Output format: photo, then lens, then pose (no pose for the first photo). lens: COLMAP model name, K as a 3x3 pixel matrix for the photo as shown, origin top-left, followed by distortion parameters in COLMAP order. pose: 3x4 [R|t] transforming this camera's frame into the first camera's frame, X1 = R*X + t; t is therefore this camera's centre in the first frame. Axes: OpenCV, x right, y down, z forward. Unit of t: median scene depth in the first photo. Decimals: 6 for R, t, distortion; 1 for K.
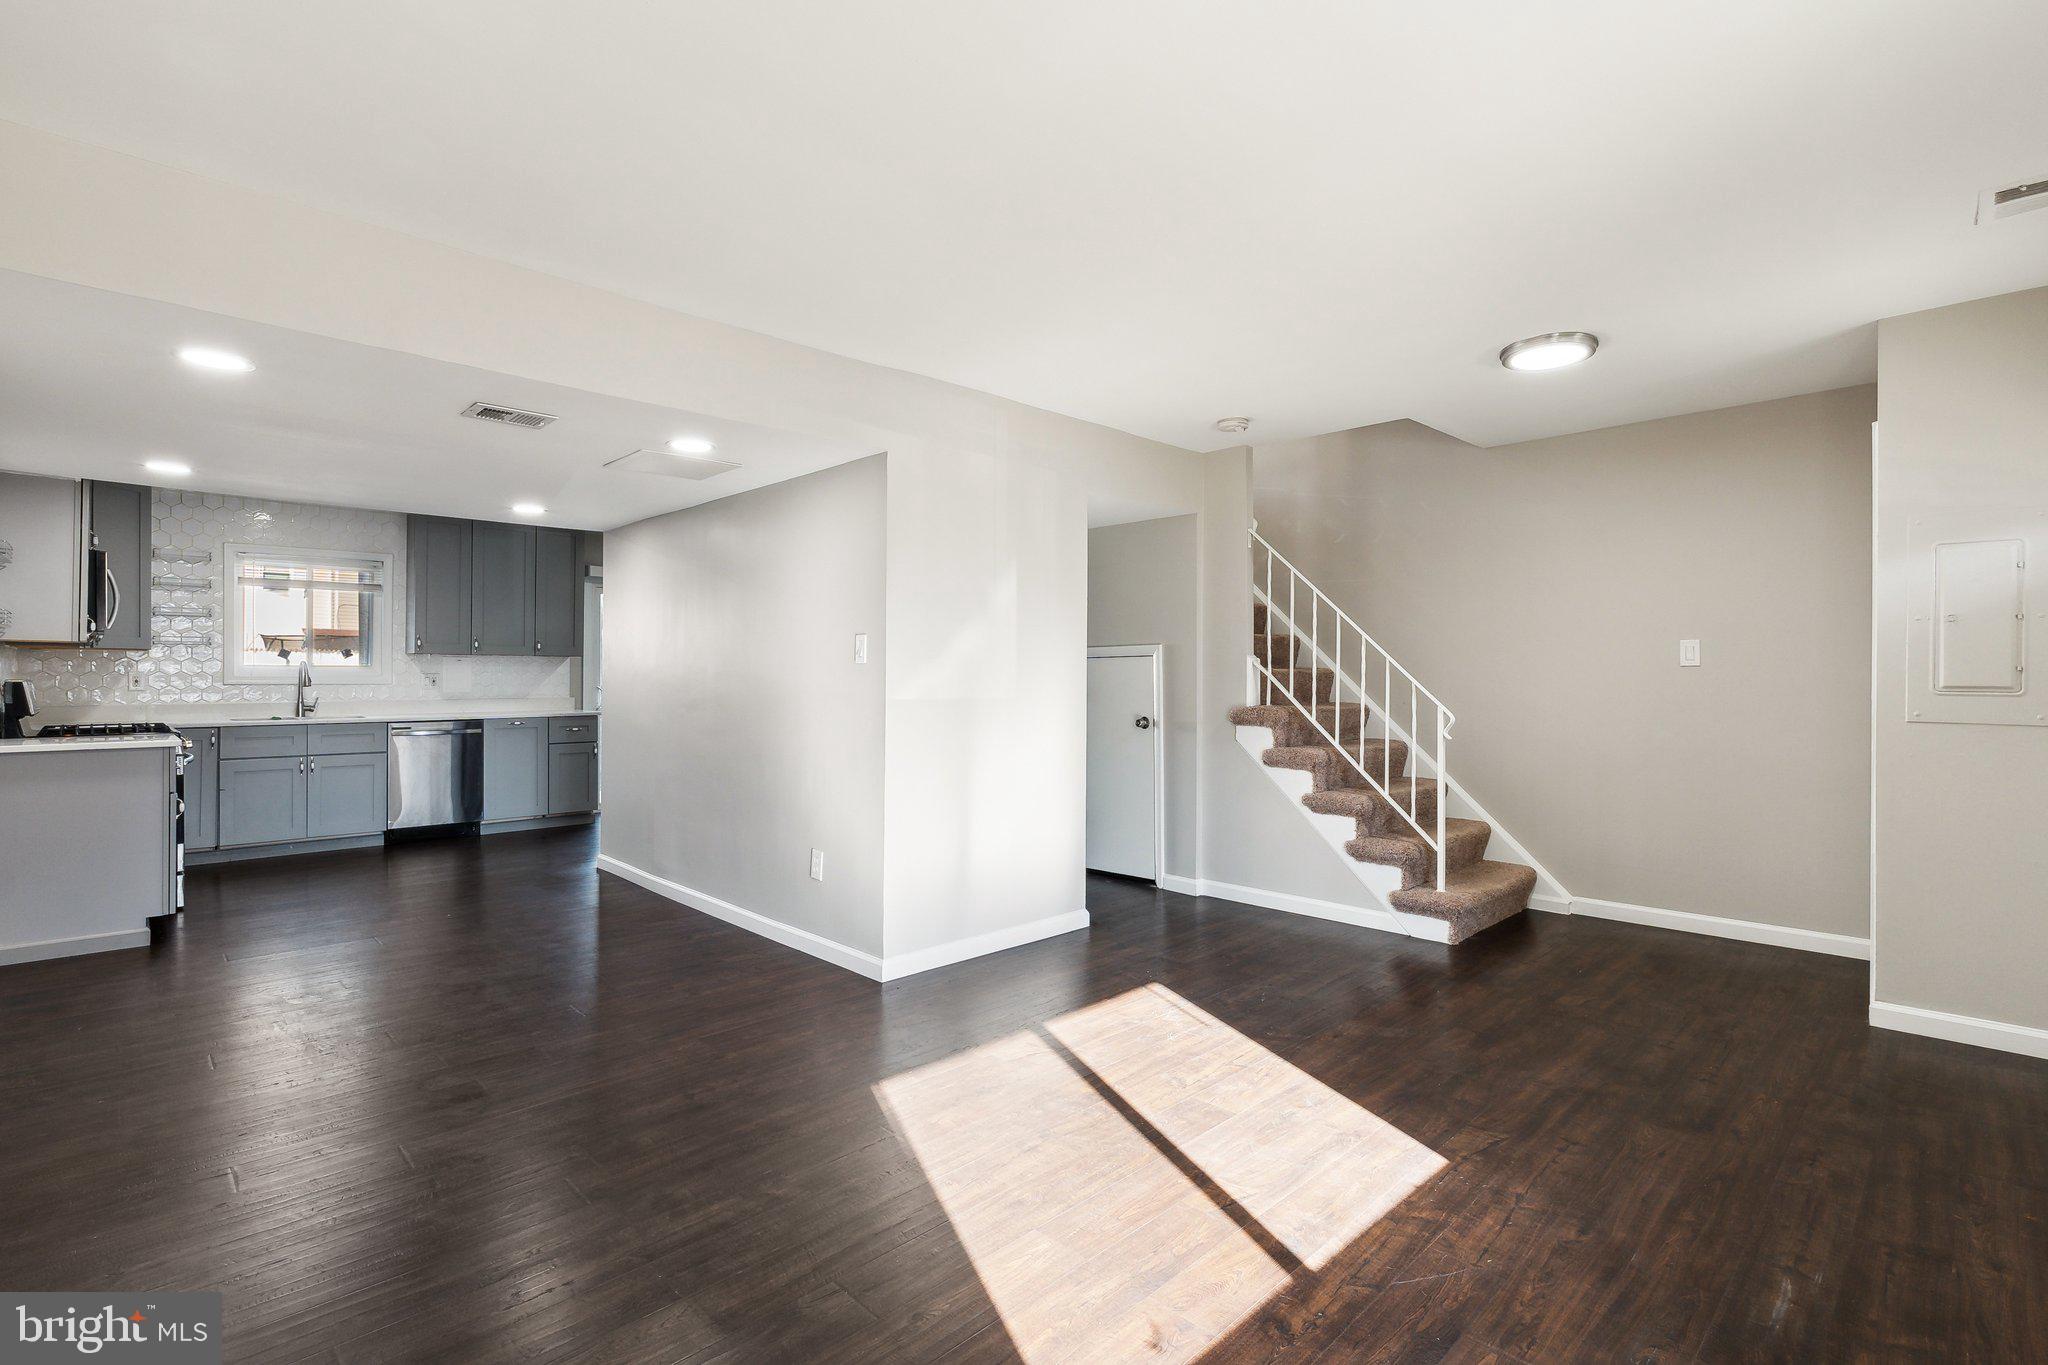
lens RADIAL K [[959.6, 0, 1024.0], [0, 959.6, 682.5], [0, 0, 1]] dist [-0.000494, 0.000036]
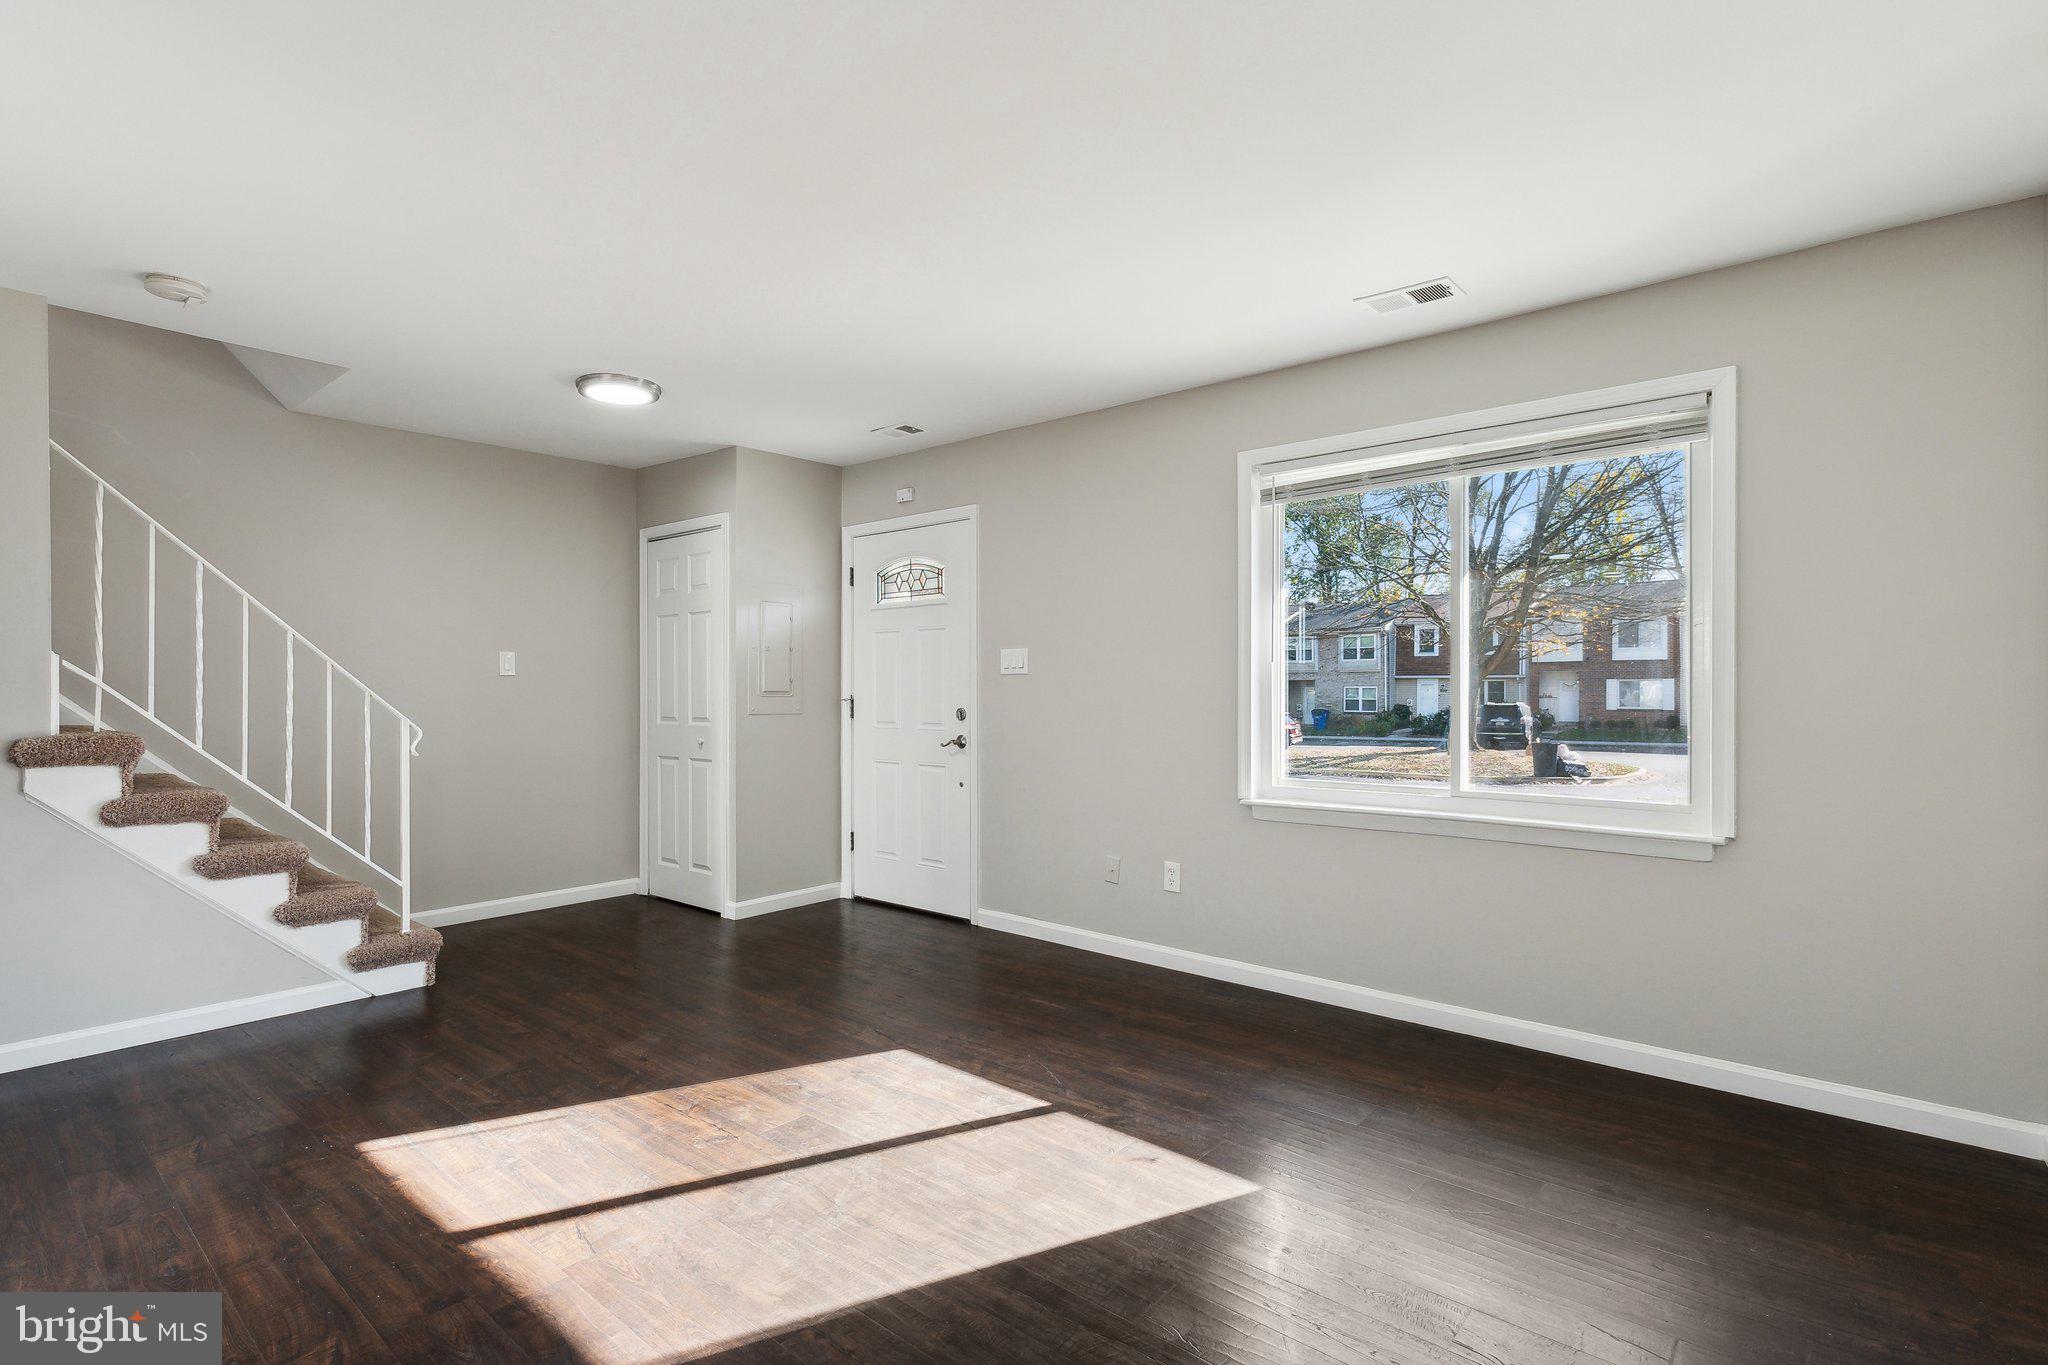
lens RADIAL K [[986.9, 0, 1024.0], [0, 986.9, 682.5], [0, 0, 1]] dist [-0.003651, -0.000394]
pose [[-0.098634, 0.002915, 0.995120, -0.694539], [0.006316, 0.999977, -0.002303, -0.004033], [-0.995104, 0.006058, -0.098650, 0.716543]]
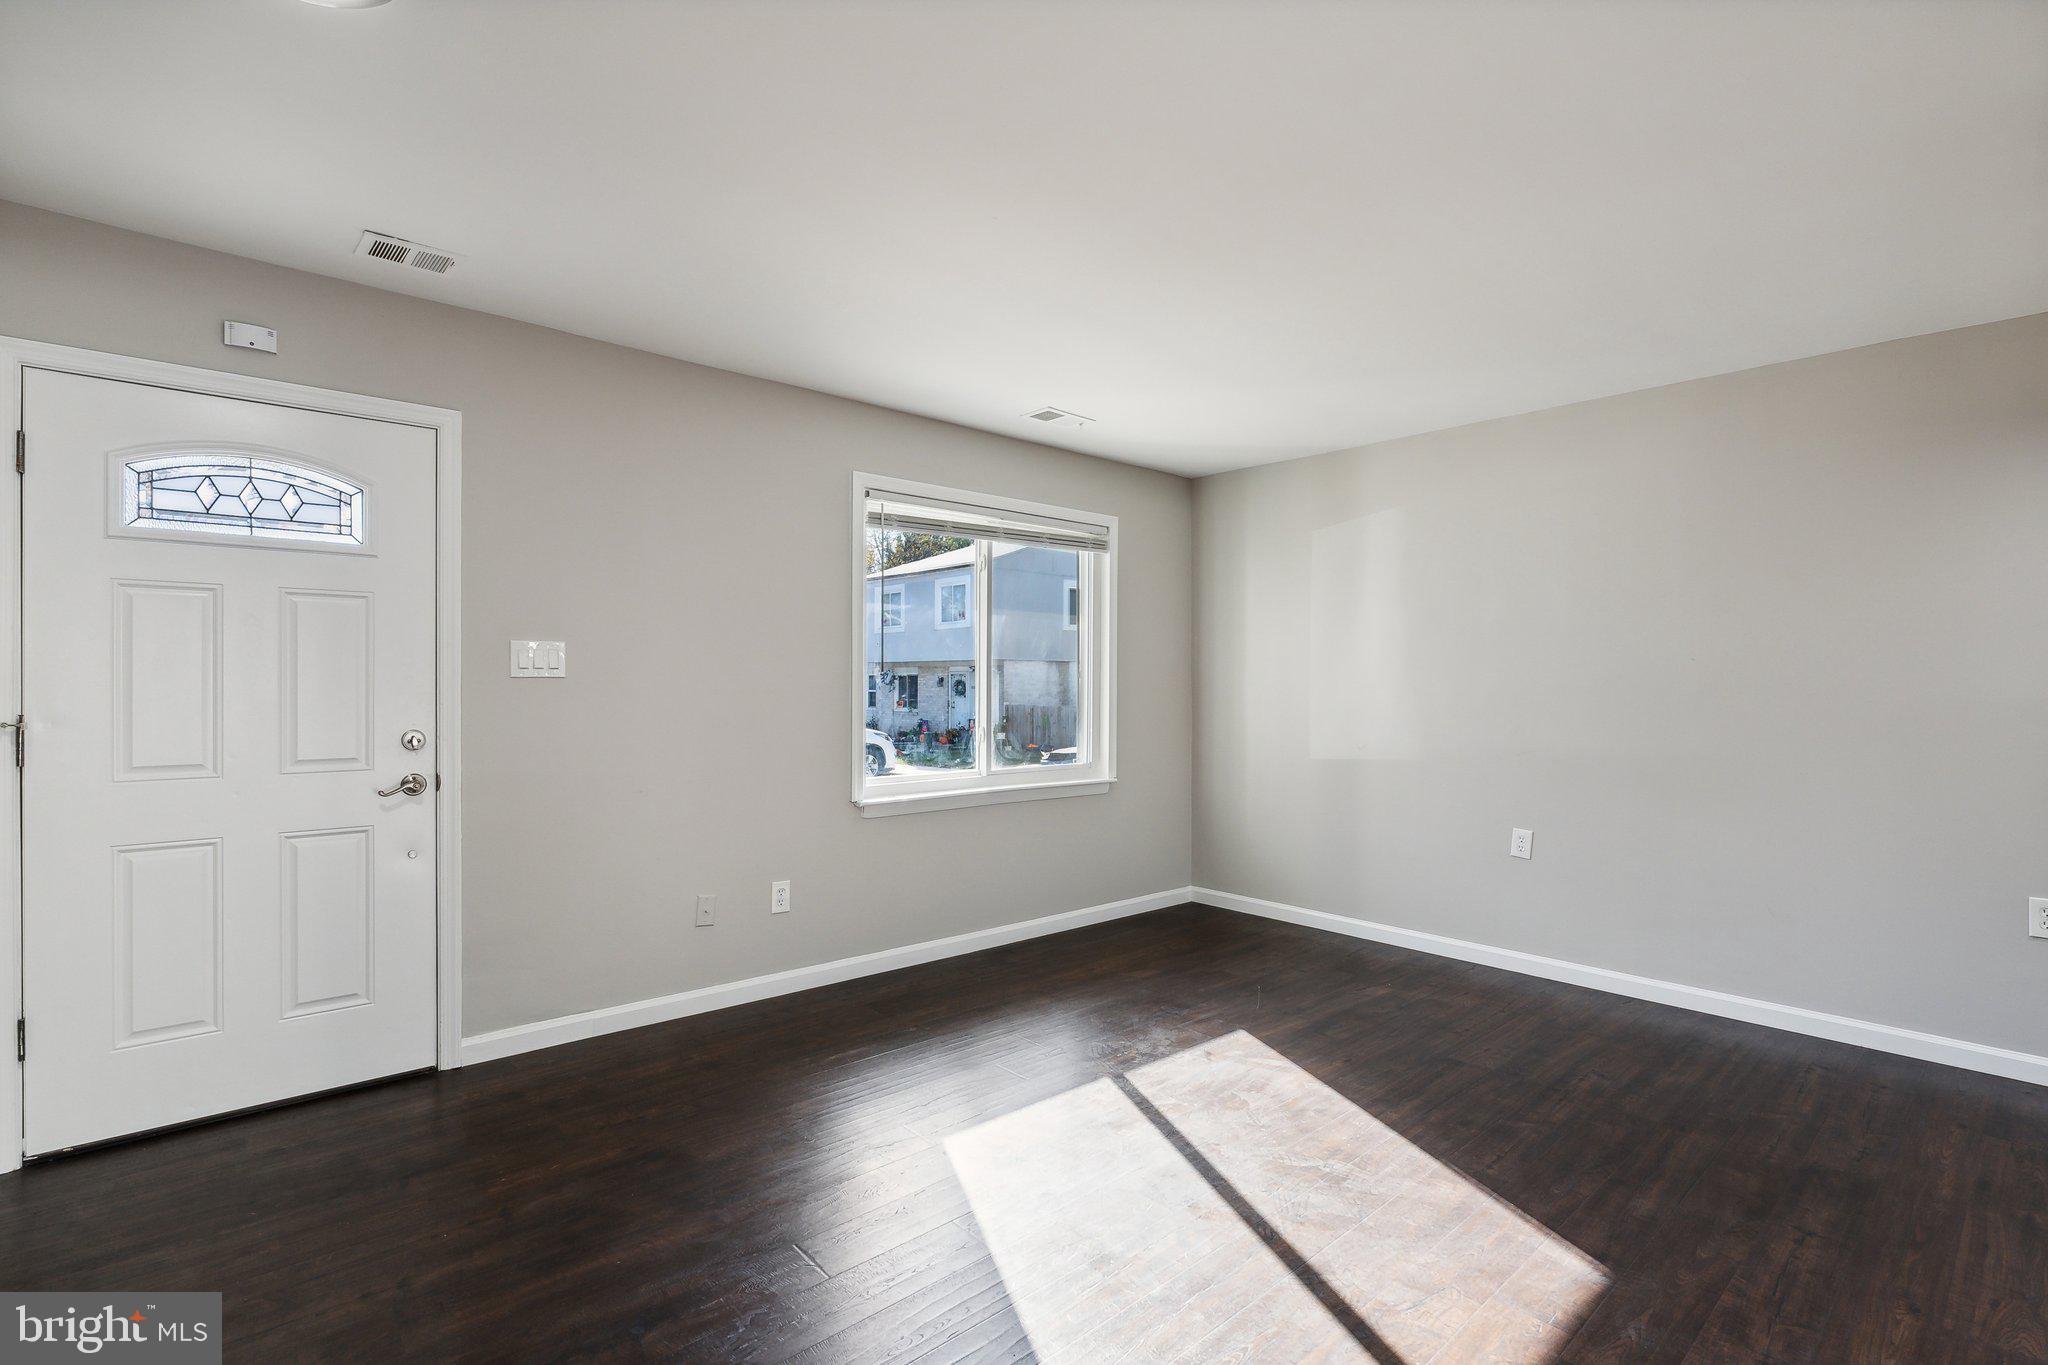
lens RADIAL K [[944.8, 0, 1024.0], [0, 944.8, 682.5], [0, 0, 1]] dist [-0.000157, -0.000162]
pose [[-0.999286, -0.003514, 0.037627, 0.231405], [-0.003535, 0.999994, -0.000483, -0.016142], [-0.037625, -0.000616, -0.999292, 1.550128]]
